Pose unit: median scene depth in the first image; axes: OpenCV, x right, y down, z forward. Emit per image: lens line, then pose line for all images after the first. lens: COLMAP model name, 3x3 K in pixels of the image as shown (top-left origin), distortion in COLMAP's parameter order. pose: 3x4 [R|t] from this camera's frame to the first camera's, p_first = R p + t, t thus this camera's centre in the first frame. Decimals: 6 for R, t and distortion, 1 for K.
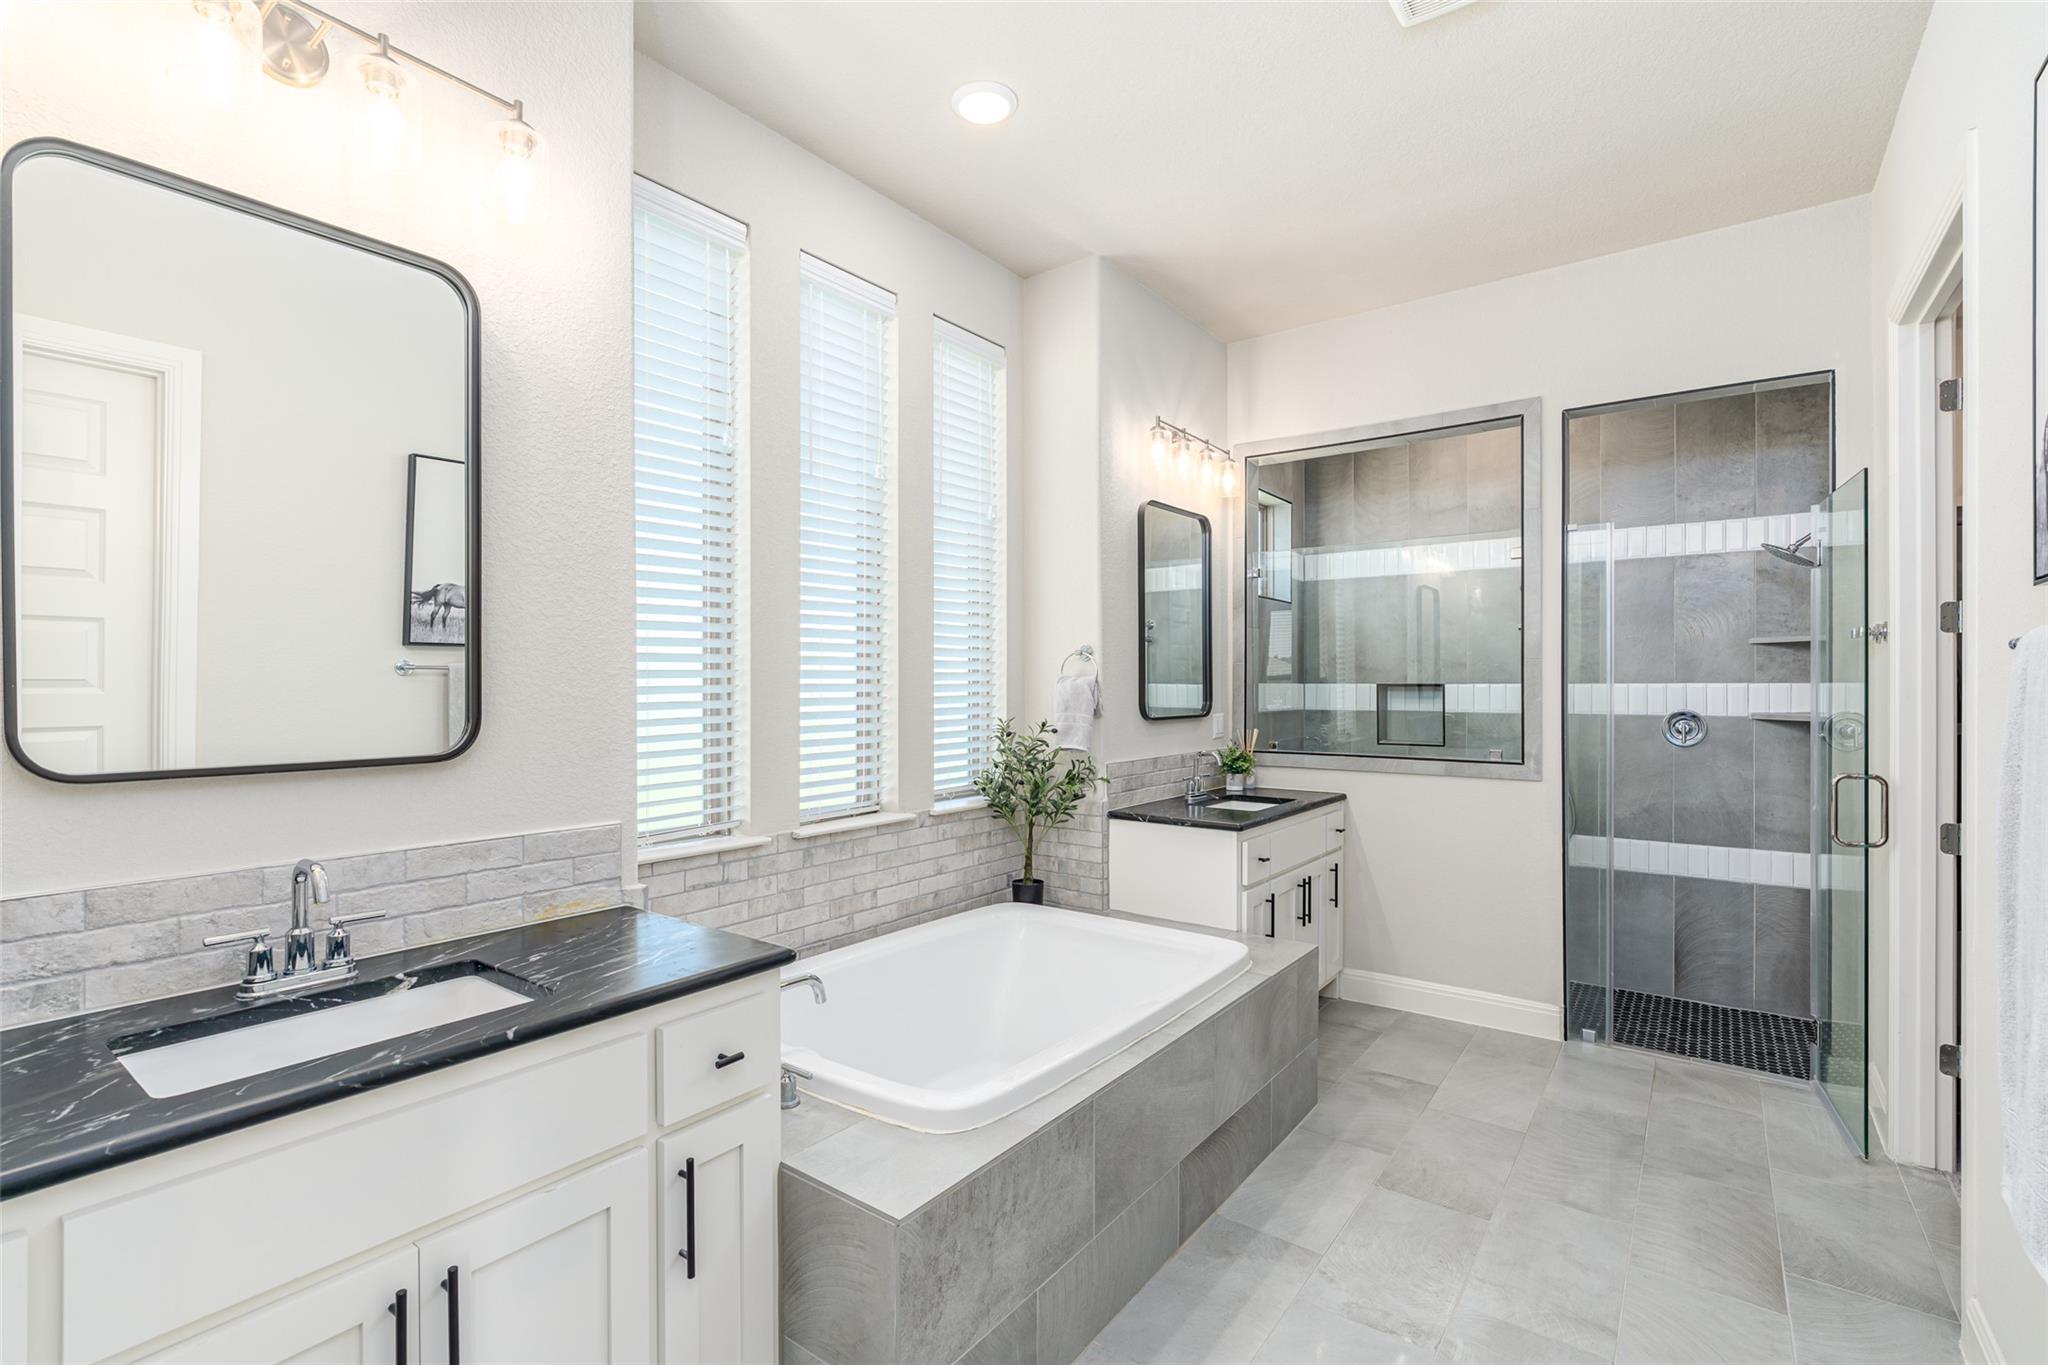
lens RADIAL K [[934.8, 0, 1028.7], [0, 934.8, 682.5], [0, 0, 1]] dist [-0.003905, -0.001191]
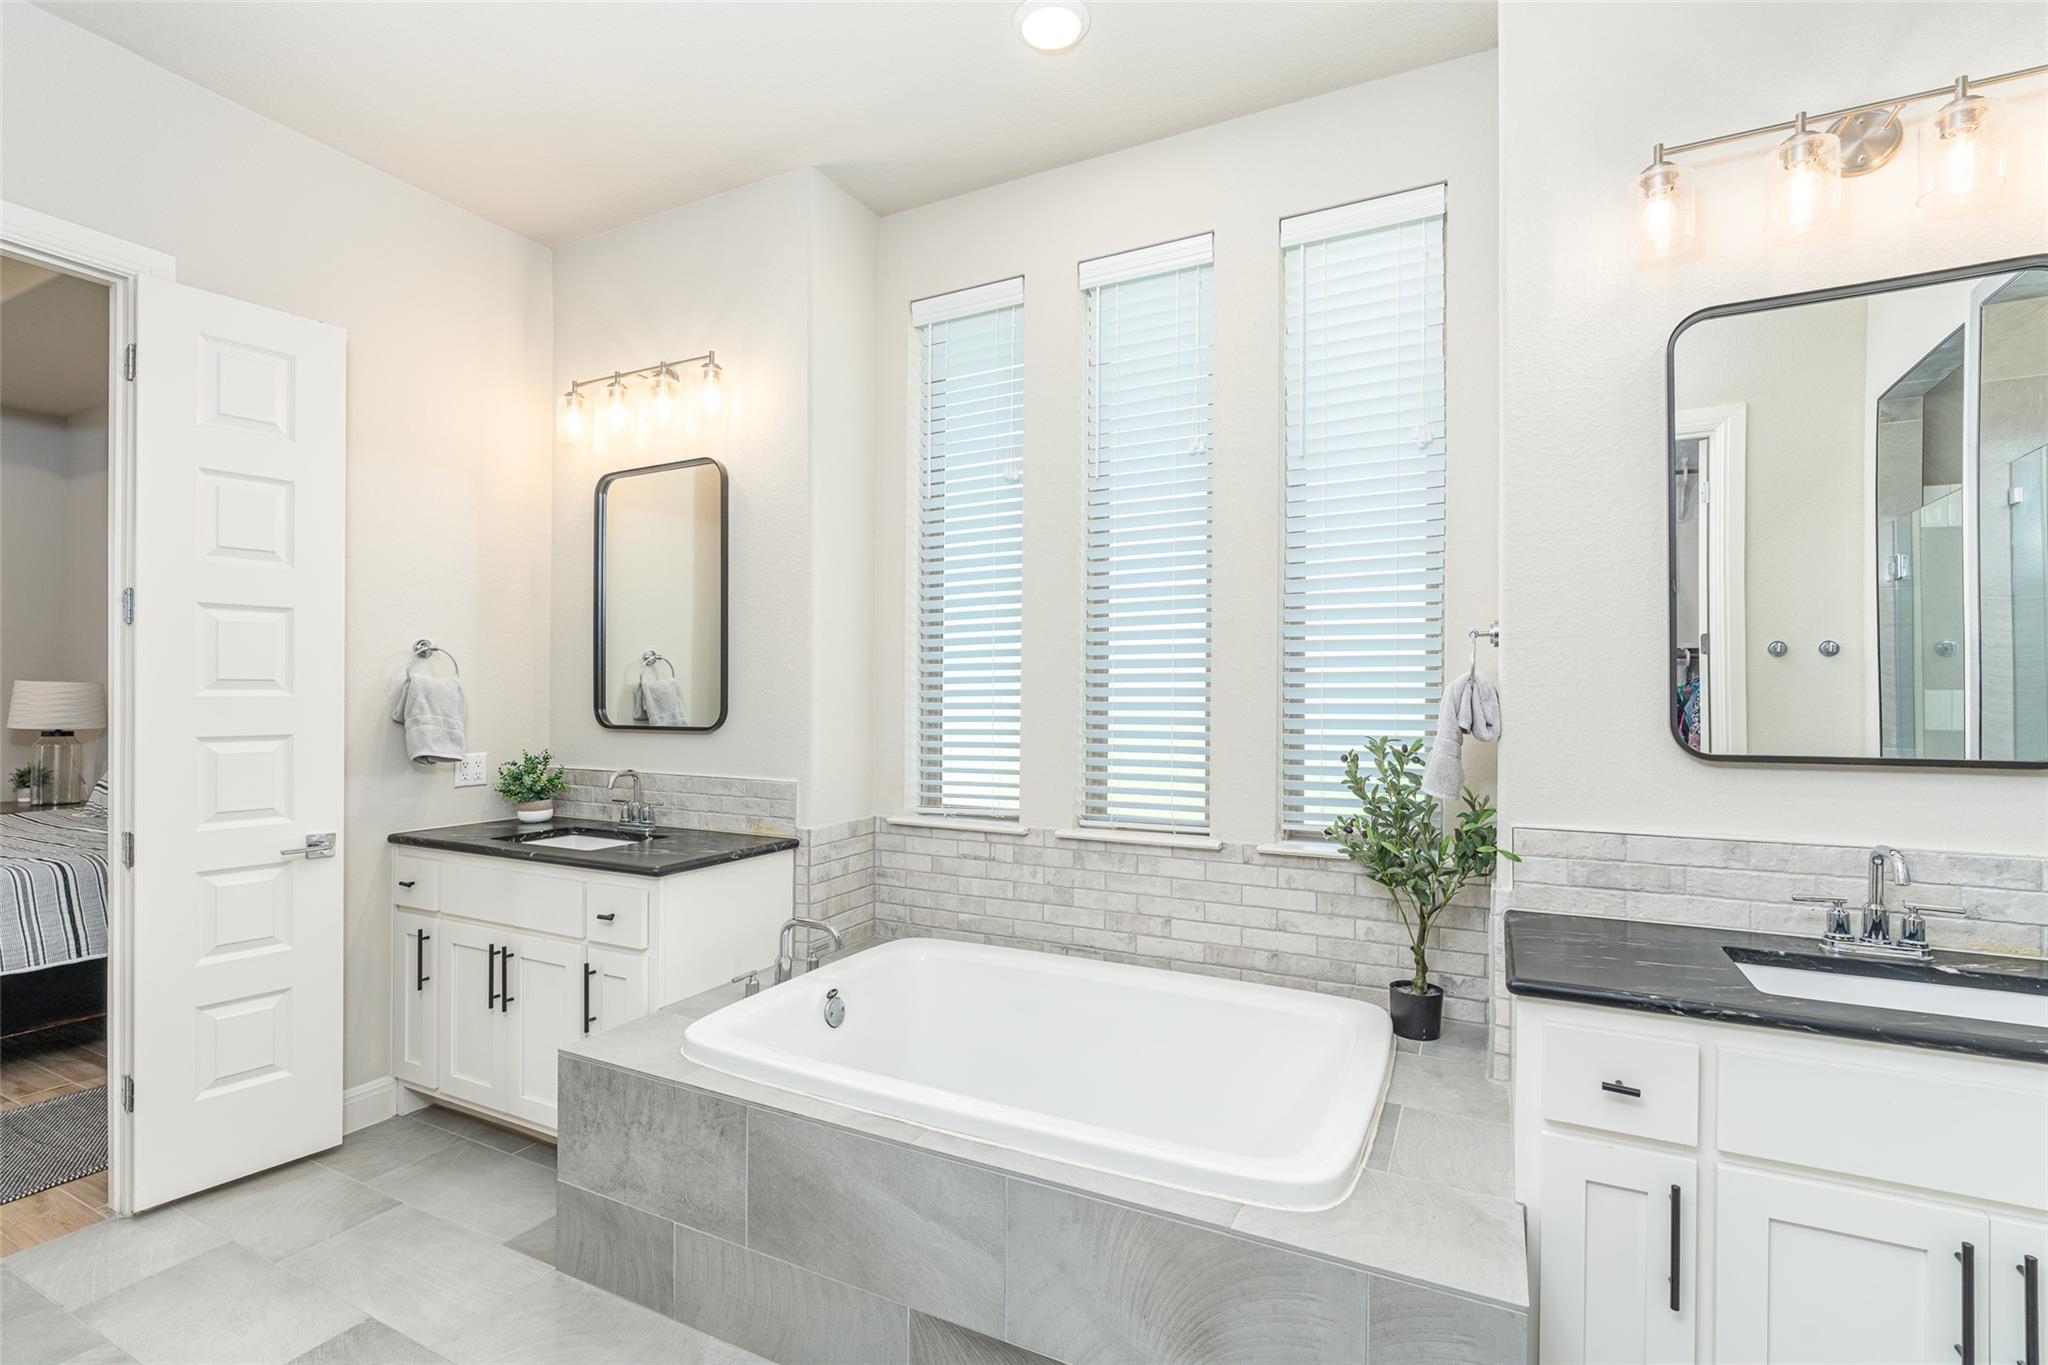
lens RADIAL K [[934.8, 0, 1029.3], [0, 934.8, 693.5], [0, 0, 1]] dist [-0.003905, -0.001191]
pose [[0.160347, -0.000516, -0.987061, 0.708469], [0.001810, 0.999998, -0.000228, 0.007603], [0.987059, -0.001750, 0.160347, 0.739451]]
